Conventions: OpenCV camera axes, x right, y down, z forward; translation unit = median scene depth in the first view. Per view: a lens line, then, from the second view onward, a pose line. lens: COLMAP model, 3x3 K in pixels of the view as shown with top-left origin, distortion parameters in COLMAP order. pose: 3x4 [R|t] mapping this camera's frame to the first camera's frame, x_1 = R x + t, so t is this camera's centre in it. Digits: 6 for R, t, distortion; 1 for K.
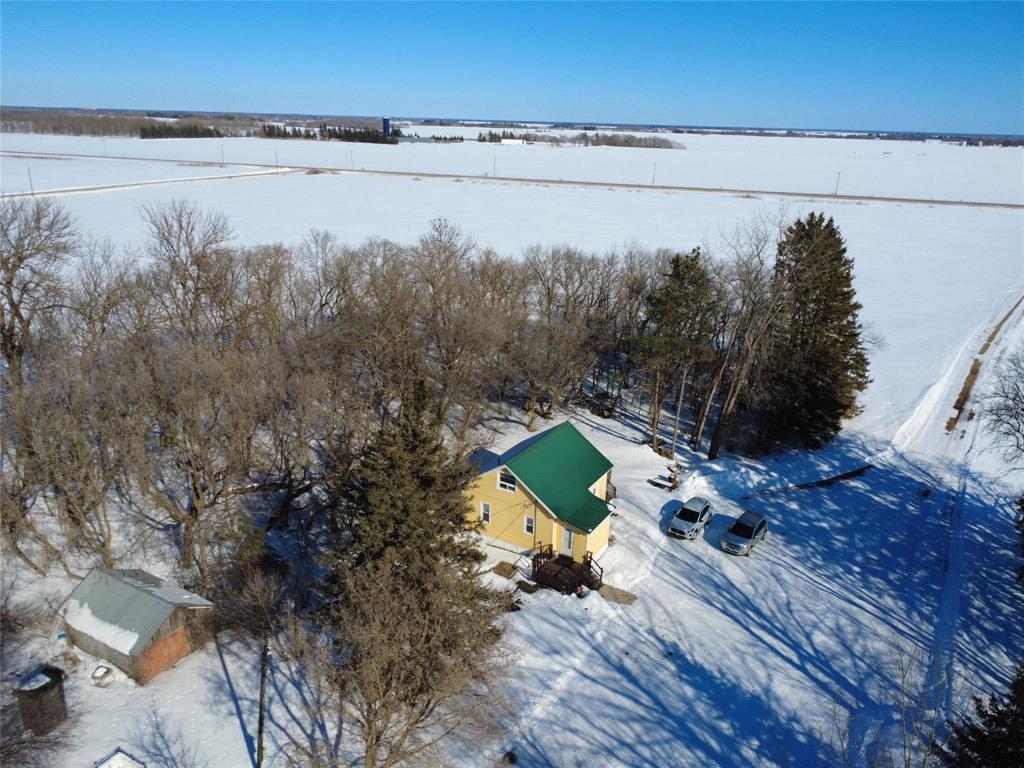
lens RADIAL K [[718.9, 0, 510.0], [0, 718.9, 381.2], [0, 0, 1]] dist [0.001861, 0.005197]
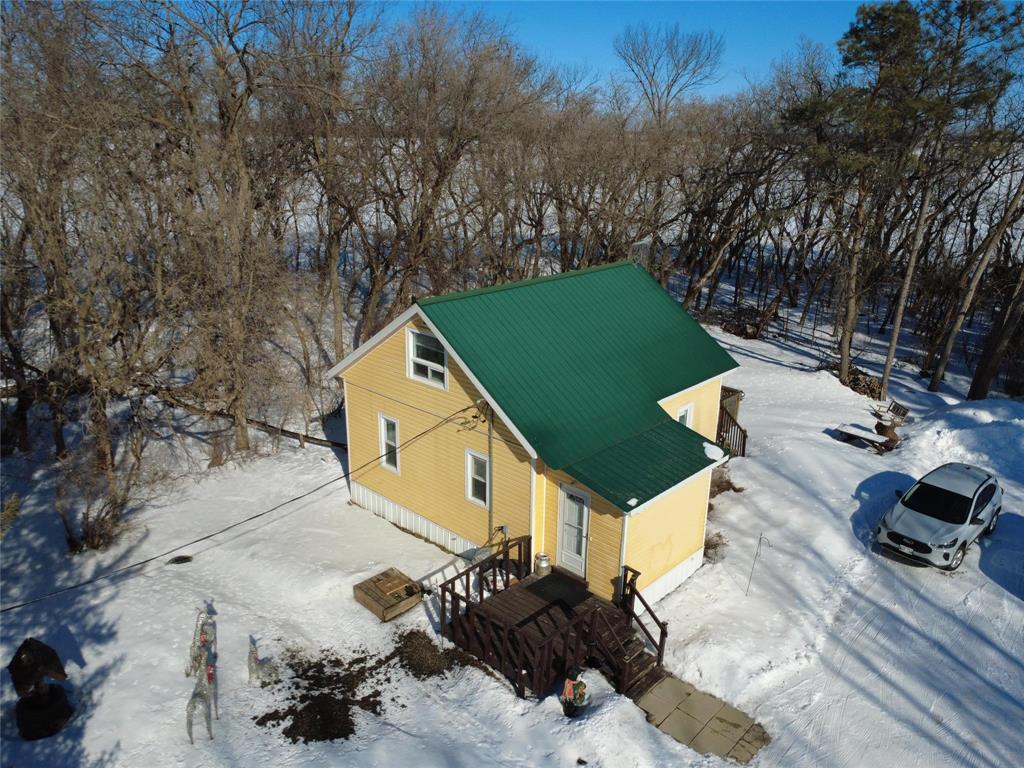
lens RADIAL K [[757.2, 0, 517.3], [0, 757.2, 355.4], [0, 0, 1]] dist [0.006714, -0.015866]
pose [[0.977598, 0.058890, -0.202074, 0.114946], [-0.068392, 0.996842, -0.040361, 0.143432], [0.199059, 0.053277, 0.978538, 0.587863]]
